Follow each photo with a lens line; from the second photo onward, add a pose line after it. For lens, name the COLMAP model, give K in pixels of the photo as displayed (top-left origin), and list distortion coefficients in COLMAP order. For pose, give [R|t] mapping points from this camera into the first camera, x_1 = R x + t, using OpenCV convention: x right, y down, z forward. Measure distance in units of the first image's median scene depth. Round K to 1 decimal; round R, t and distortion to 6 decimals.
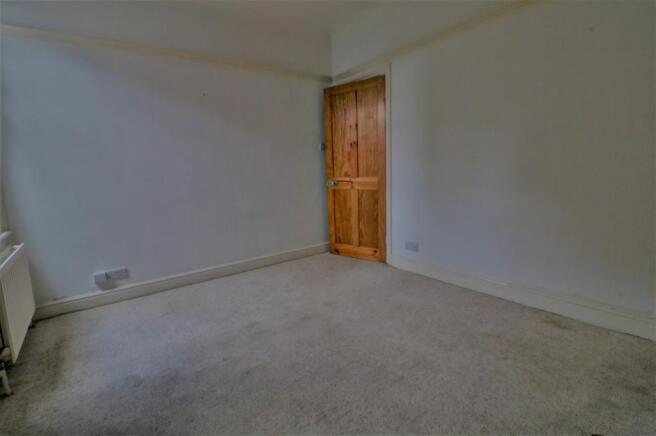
lens RADIAL K [[309.8, 0, 325.9], [0, 309.8, 217.2], [0, 0, 1]] dist [-0.012145, -0.002254]
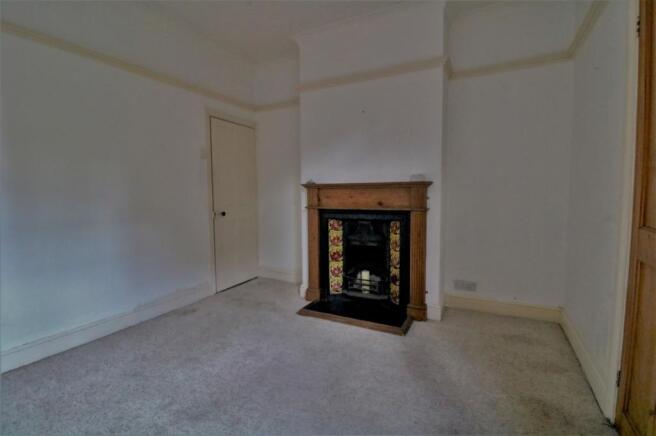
lens RADIAL K [[309.8, 0, 323.8], [0, 309.8, 220.6], [0, 0, 1]] dist [-0.012145, -0.002254]
pose [[-0.401966, -0.042771, 0.914655, -0.795347], [0.172365, 0.977516, 0.121460, -0.121785], [-0.899285, 0.206477, -0.385556, 0.982758]]
